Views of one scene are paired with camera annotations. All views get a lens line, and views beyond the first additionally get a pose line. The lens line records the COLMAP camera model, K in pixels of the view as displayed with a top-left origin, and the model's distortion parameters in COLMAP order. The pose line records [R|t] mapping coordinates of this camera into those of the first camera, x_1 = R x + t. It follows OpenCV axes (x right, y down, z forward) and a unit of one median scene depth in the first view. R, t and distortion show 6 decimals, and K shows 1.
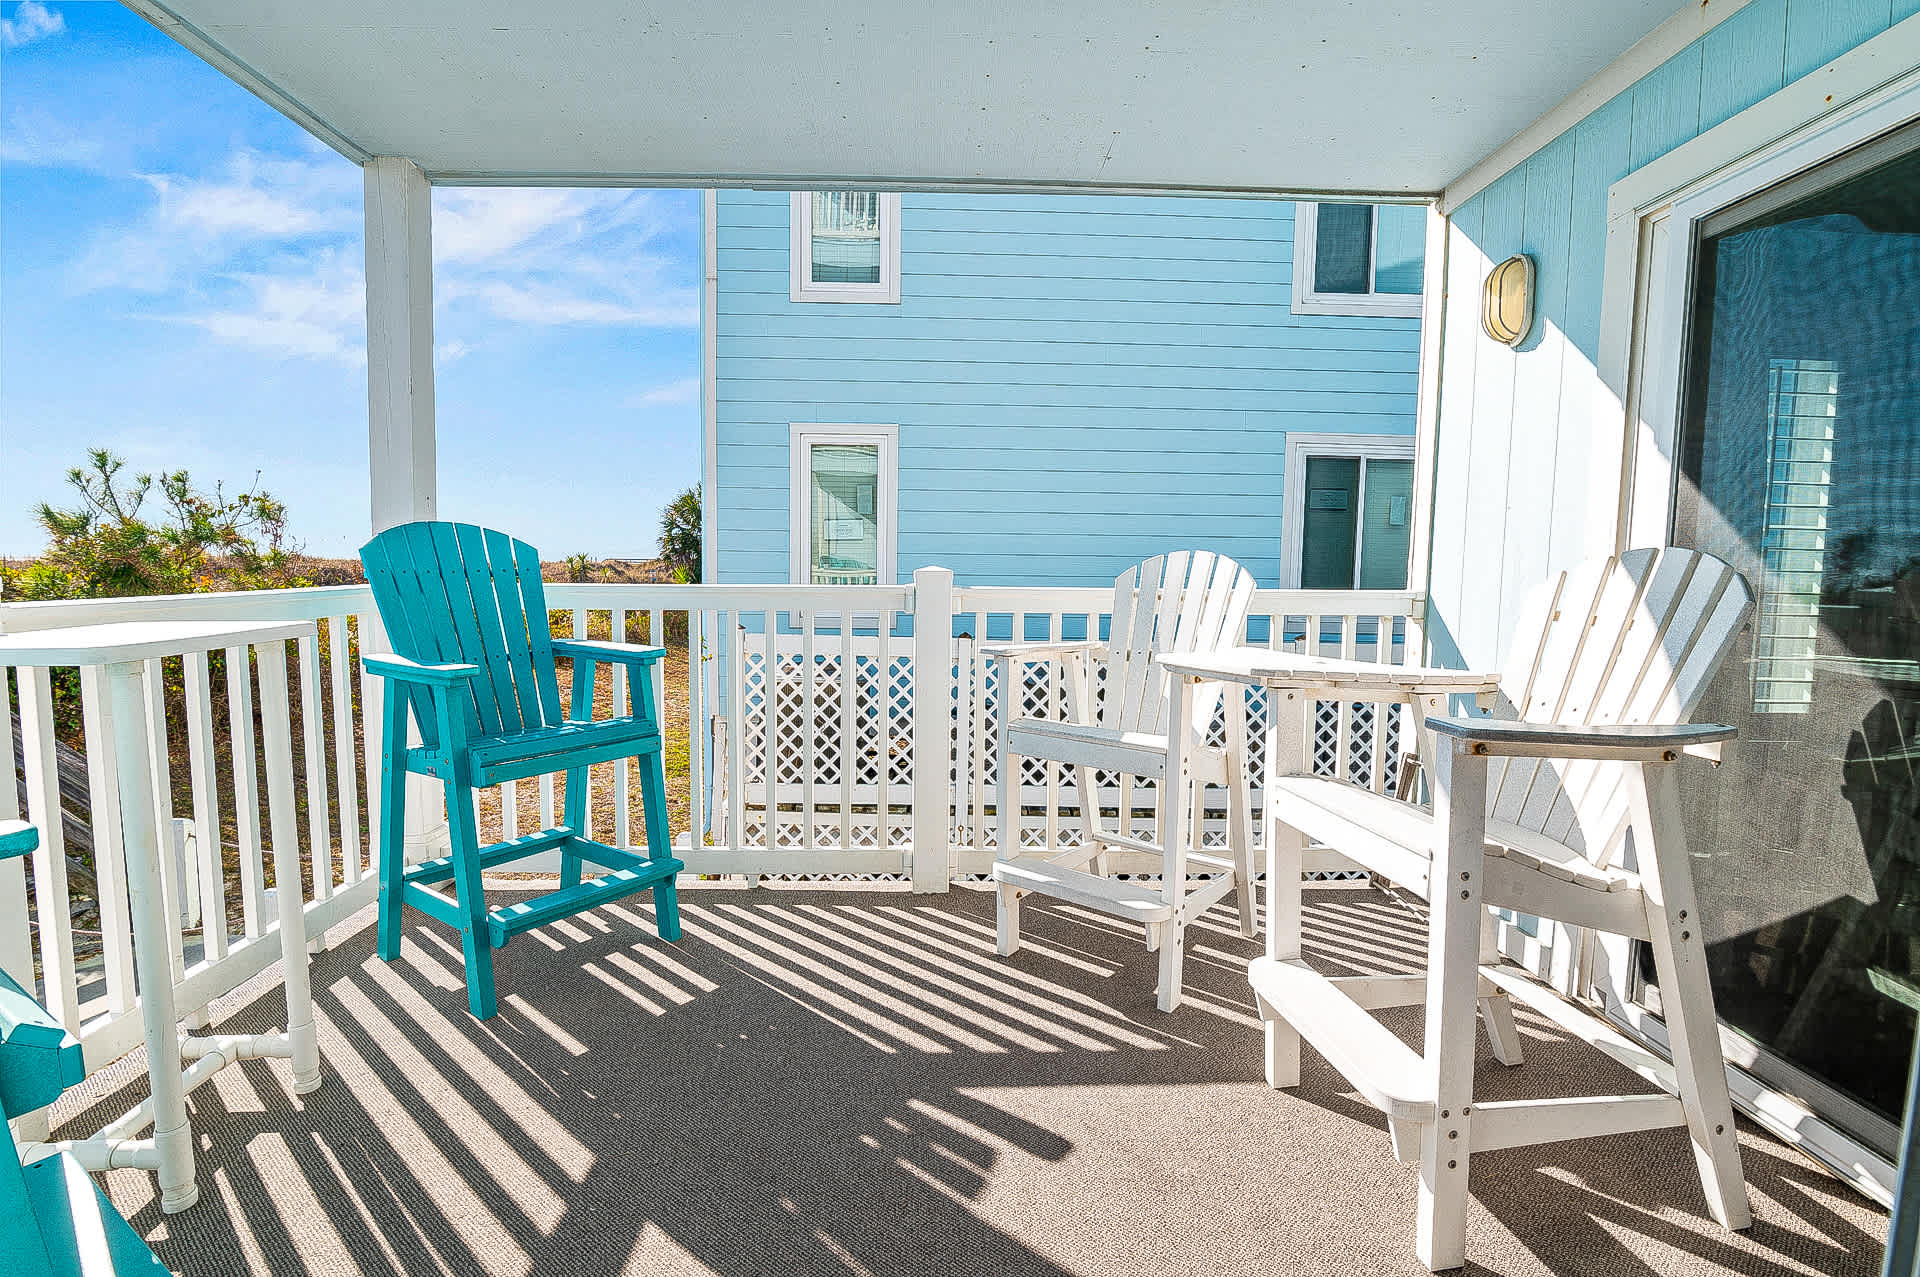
lens RADIAL K [[891.1, 0, 957.6], [0, 891.1, 650.0], [0, 0, 1]] dist [-0.024747, -0.000366]
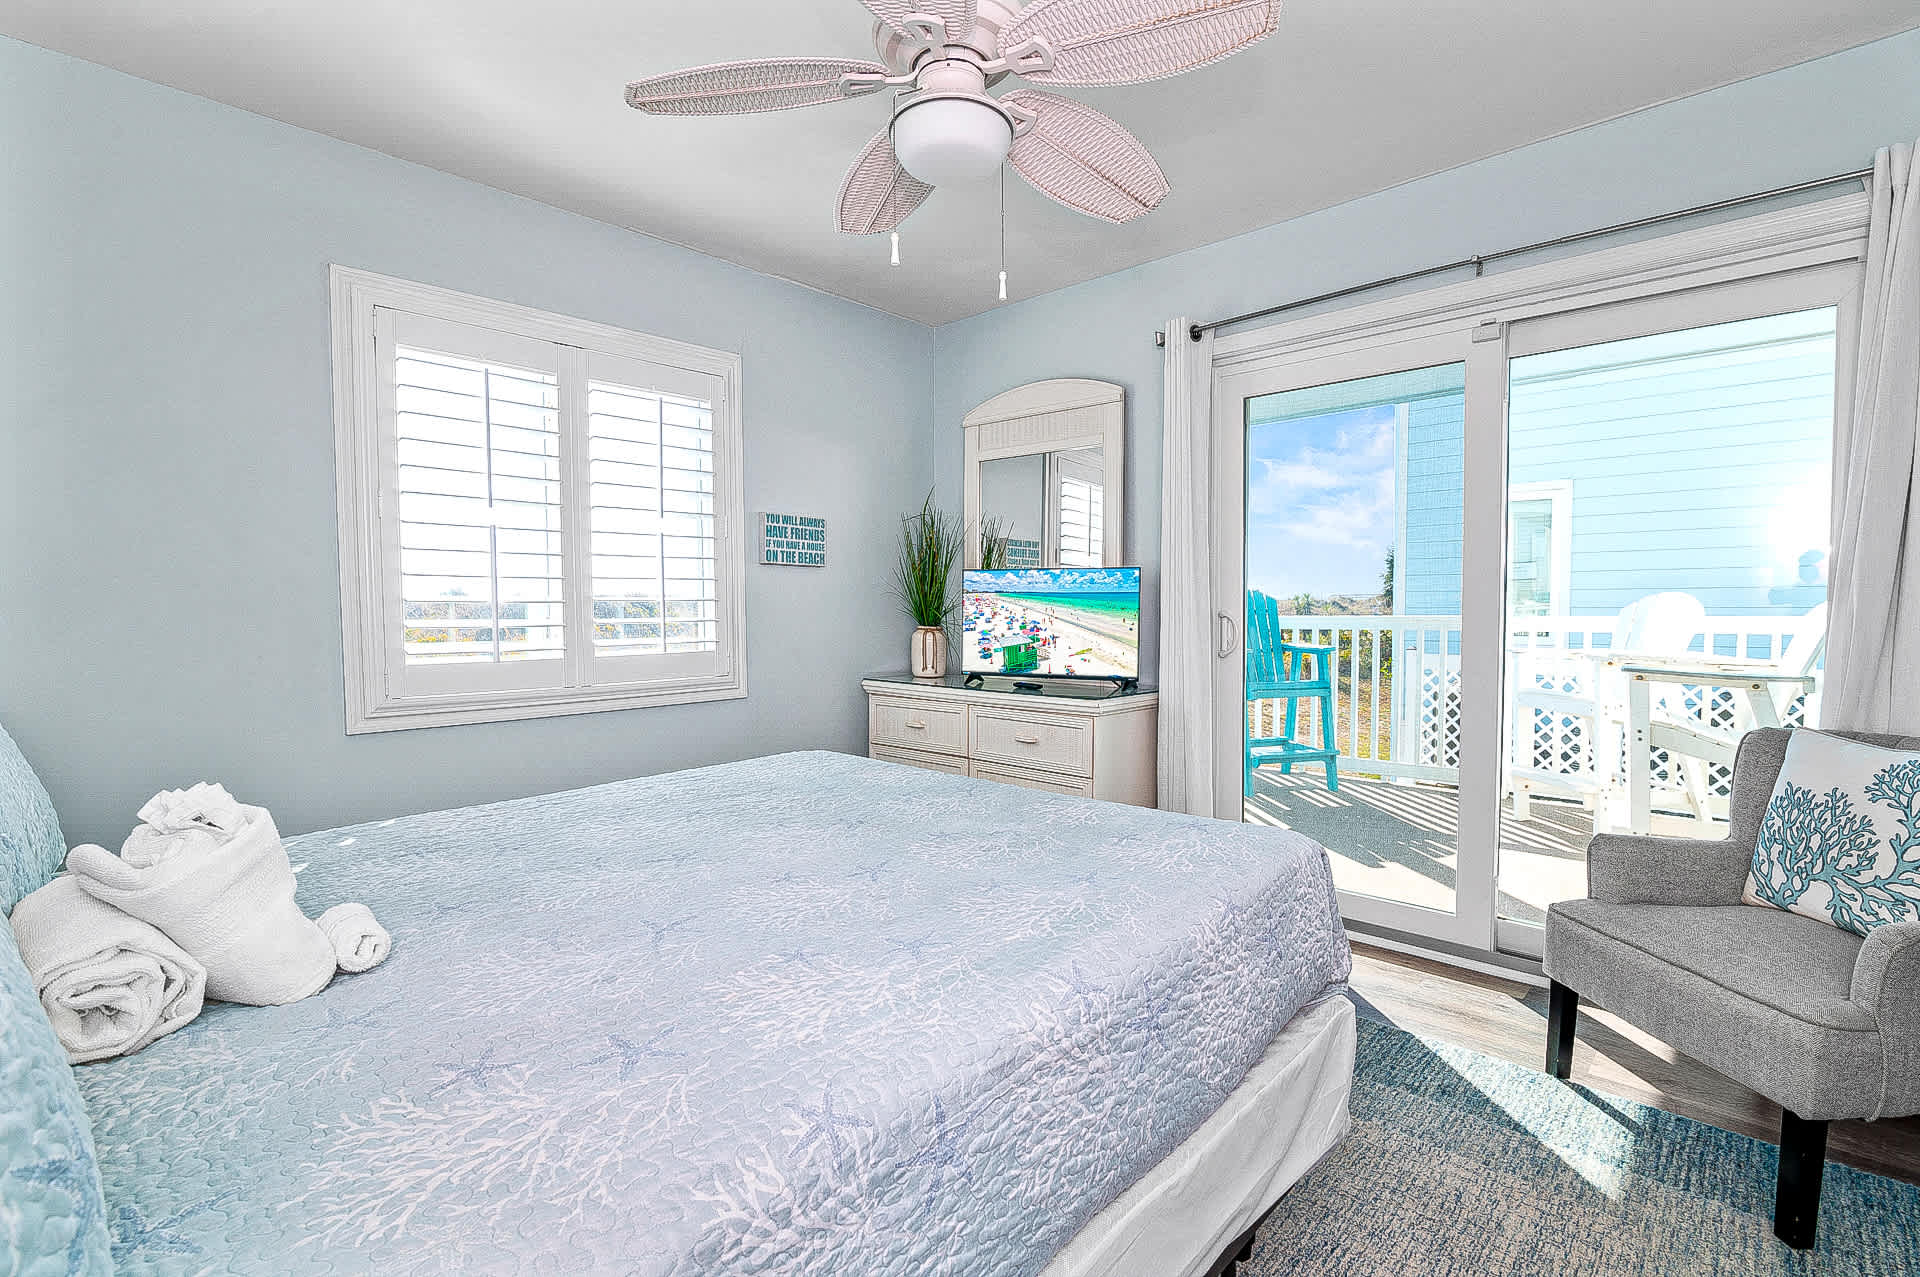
lens RADIAL K [[904.0, 0, 962.4], [0, 904.0, 630.5], [0, 0, 1]] dist [-0.004411, -0.000243]
pose [[0.714142, 0.002878, -0.699995, 0.479258], [-0.044808, 0.998129, -0.041610, 0.081568], [0.698565, 0.061081, 0.712935, -1.016783]]
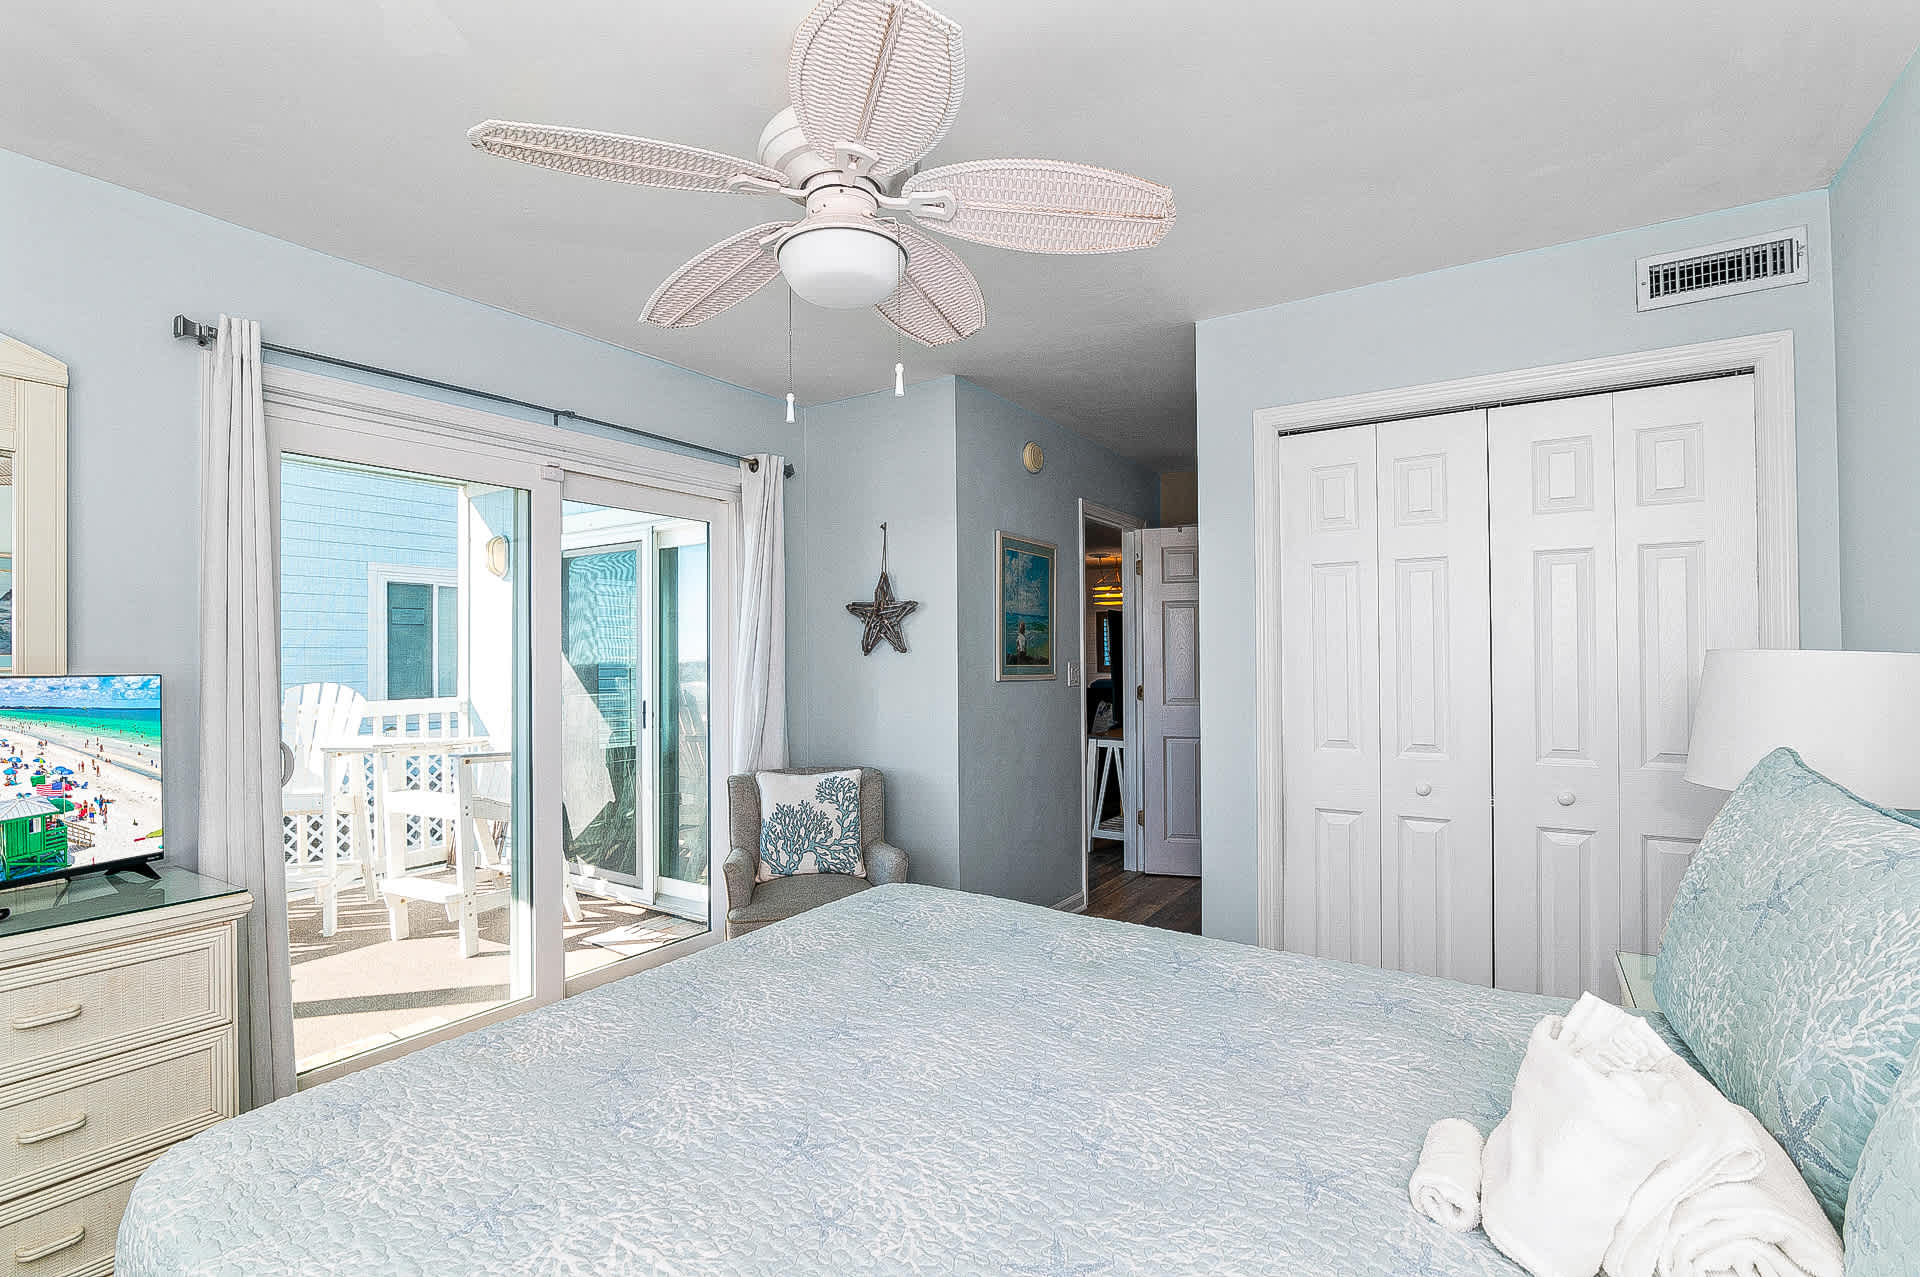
lens RADIAL K [[891.1, 0, 957.6], [0, 891.1, 650.0], [0, 0, 1]] dist [-0.024747, -0.000366]
pose [[0.582561, -0.007868, 0.812749, -0.402939], [0.084095, 0.995170, -0.050644, 0.014635], [-0.808425, 0.097851, 0.580409, -0.982875]]
